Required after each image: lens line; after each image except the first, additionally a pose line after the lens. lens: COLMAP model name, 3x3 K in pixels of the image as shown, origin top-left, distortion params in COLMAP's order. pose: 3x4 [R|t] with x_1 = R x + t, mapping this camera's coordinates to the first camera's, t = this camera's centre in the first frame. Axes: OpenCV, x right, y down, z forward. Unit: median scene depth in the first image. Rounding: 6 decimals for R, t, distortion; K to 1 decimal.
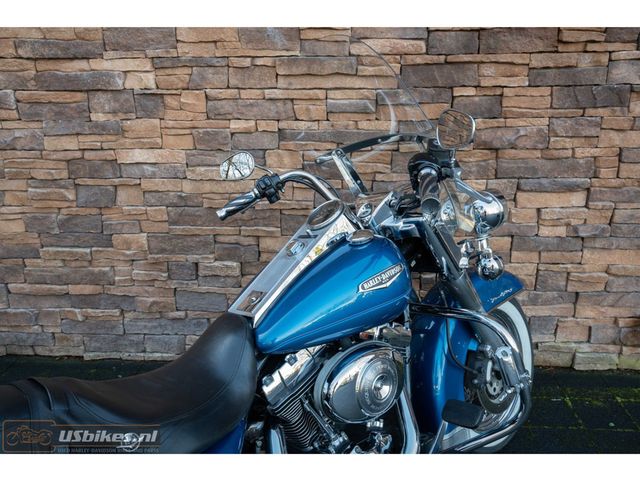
lens RADIAL K [[568.1, 0, 336.2], [0, 568.1, 234.8], [0, 0, 1]] dist [-0.066326, 0.119242]
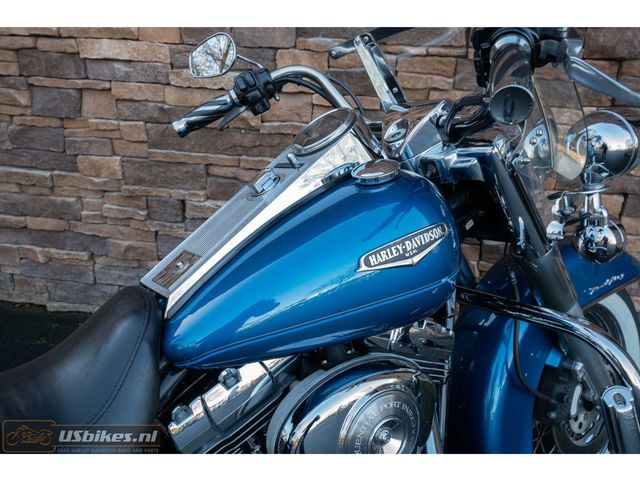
lens RADIAL K [[589.4, 0, 324.5], [0, 589.4, 242.3], [0, 0, 1]] dist [0.022067, 0.000000]
pose [[0.989784, 0.081566, -0.116937, 0.042157], [-0.069331, 0.992039, 0.105128, 0.009727], [0.124581, -0.095947, 0.987560, 0.255493]]
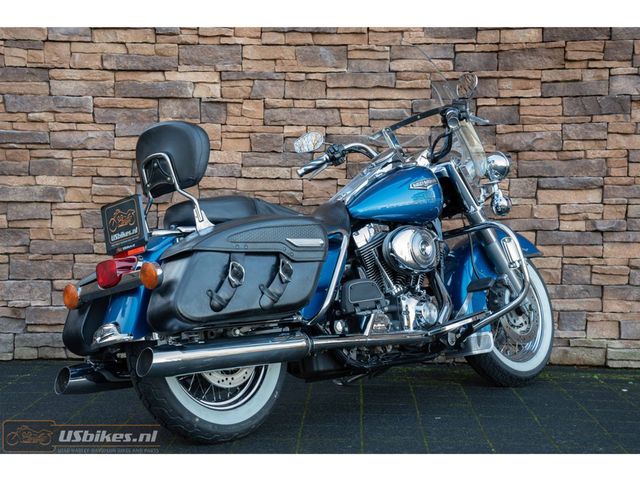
lens RADIAL K [[1190.1, 0, 315.5], [0, 1190.1, 250.7], [0, 0, 1]] dist [0.293543, 0.000000]
pose [[0.999655, 0.011673, 0.023528, -0.179026], [-0.005366, 0.967681, -0.252120, 0.659002], [-0.025711, 0.251906, 0.967410, -1.295690]]
